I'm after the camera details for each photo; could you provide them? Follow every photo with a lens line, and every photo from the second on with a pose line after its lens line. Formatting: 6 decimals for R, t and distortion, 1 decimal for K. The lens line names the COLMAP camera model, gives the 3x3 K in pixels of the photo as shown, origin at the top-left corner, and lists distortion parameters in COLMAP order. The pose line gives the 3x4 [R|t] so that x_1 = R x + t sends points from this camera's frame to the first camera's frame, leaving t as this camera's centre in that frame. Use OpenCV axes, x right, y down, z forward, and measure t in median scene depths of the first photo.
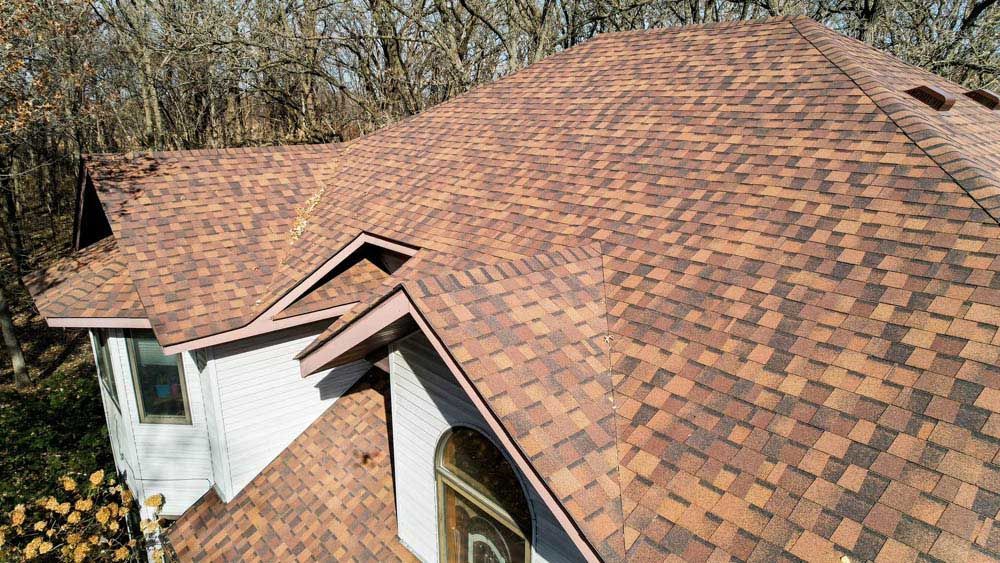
lens RADIAL K [[638.0, 0, 500.0], [0, 638.0, 281.5], [0, 0, 1]] dist [-0.046122, 0.003583]
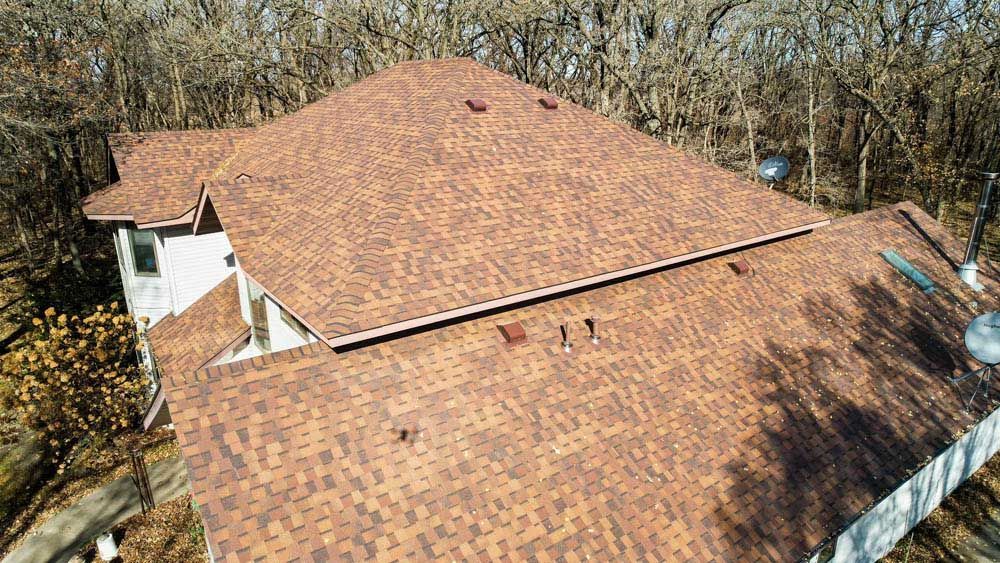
lens RADIAL K [[638.0, 0, 500.0], [0, 638.0, 281.5], [0, 0, 1]] dist [-0.046122, 0.003583]
pose [[0.996683, 0.020529, -0.078753, 0.764839], [-0.018356, 0.999433, 0.028219, 0.190651], [0.079287, -0.026680, 0.996495, -0.911787]]
